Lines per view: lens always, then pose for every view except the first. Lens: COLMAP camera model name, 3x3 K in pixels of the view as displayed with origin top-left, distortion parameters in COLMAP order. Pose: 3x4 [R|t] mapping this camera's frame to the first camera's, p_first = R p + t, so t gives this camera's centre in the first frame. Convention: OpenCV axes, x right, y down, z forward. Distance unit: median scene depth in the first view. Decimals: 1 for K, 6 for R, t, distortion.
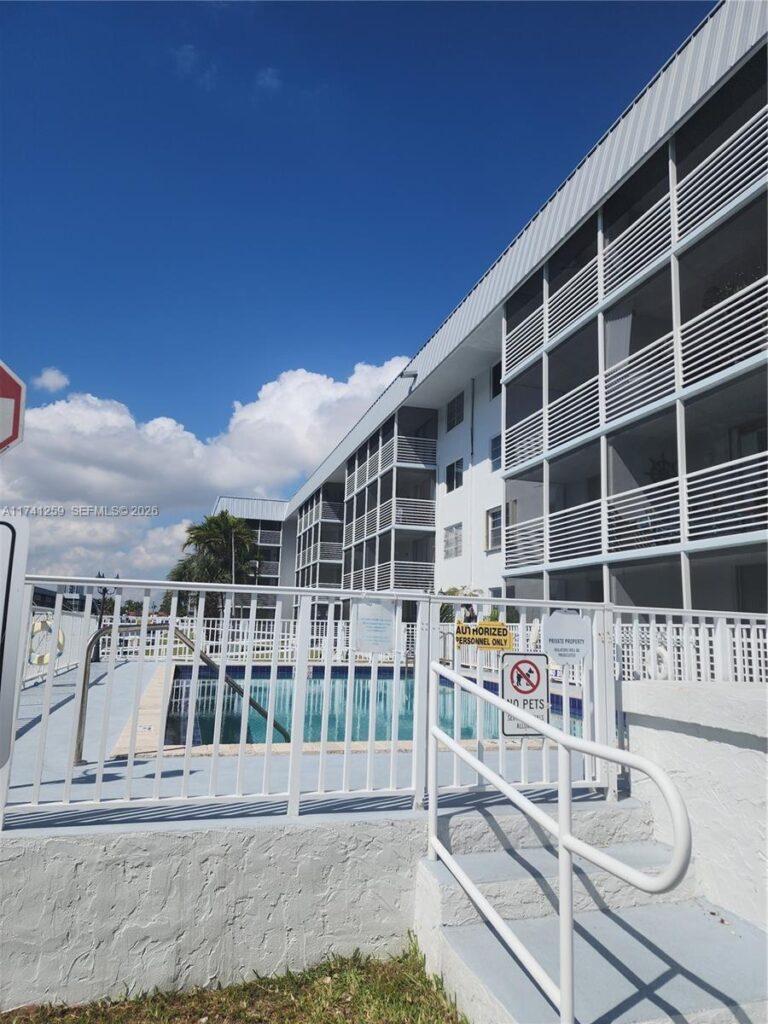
lens RADIAL K [[666.7, 0, 386.0], [0, 666.7, 520.0], [0, 0, 1]] dist [0.097189, -0.102323]
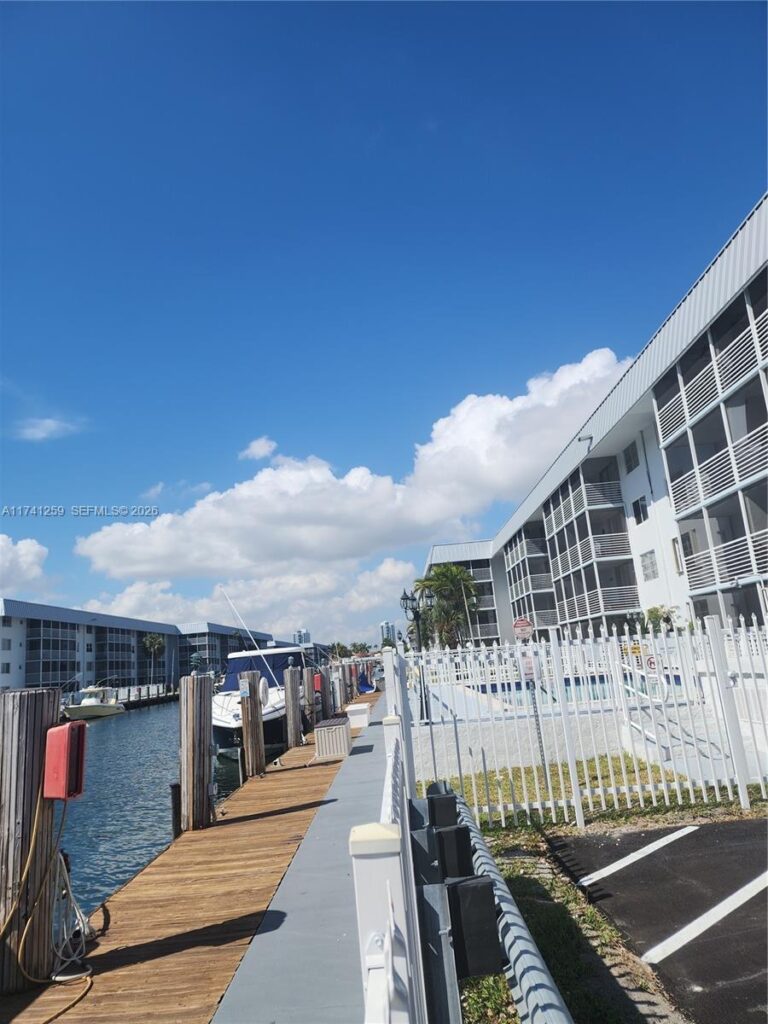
lens RADIAL K [[666.7, 0, 386.0], [0, 666.7, 520.0], [0, 0, 1]] dist [0.097189, -0.102323]
pose [[0.945070, -0.170520, -0.278865, 0.013785], [0.159491, 0.985254, -0.061949, -0.096808], [0.285316, 0.014069, 0.958330, -0.562679]]
